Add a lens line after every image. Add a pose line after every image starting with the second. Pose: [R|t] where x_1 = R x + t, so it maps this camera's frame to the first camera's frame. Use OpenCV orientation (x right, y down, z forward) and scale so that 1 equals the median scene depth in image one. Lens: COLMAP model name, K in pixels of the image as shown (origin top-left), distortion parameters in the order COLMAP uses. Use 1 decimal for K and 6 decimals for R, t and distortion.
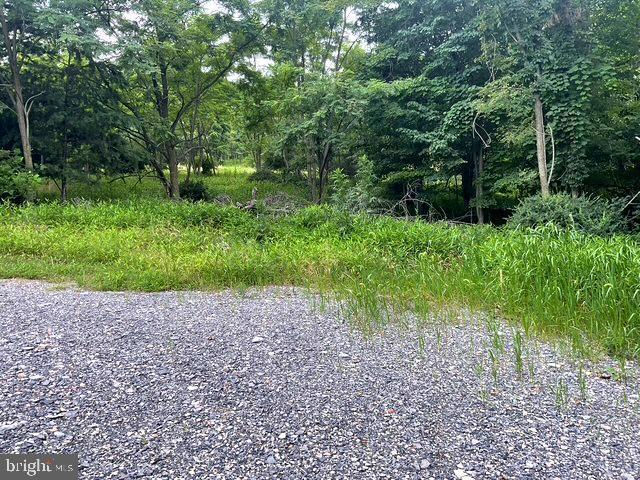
lens RADIAL K [[531.8, 0, 320.2], [0, 531.8, 238.5], [0, 0, 1]] dist [0.072421, -0.122295]
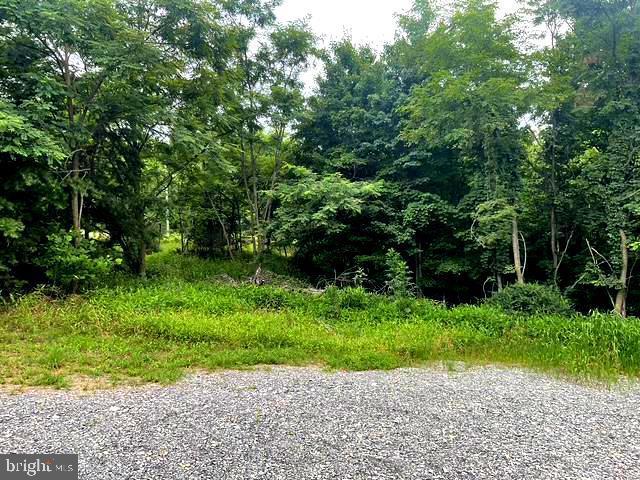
lens RADIAL K [[531.8, 0, 318.8], [0, 531.8, 235.4], [0, 0, 1]] dist [0.072421, -0.122295]
pose [[0.917541, 0.039553, 0.395668, -0.448764], [0.010019, 0.992425, -0.122440, -0.027427], [-0.397514, 0.116308, 0.910195, -0.053285]]
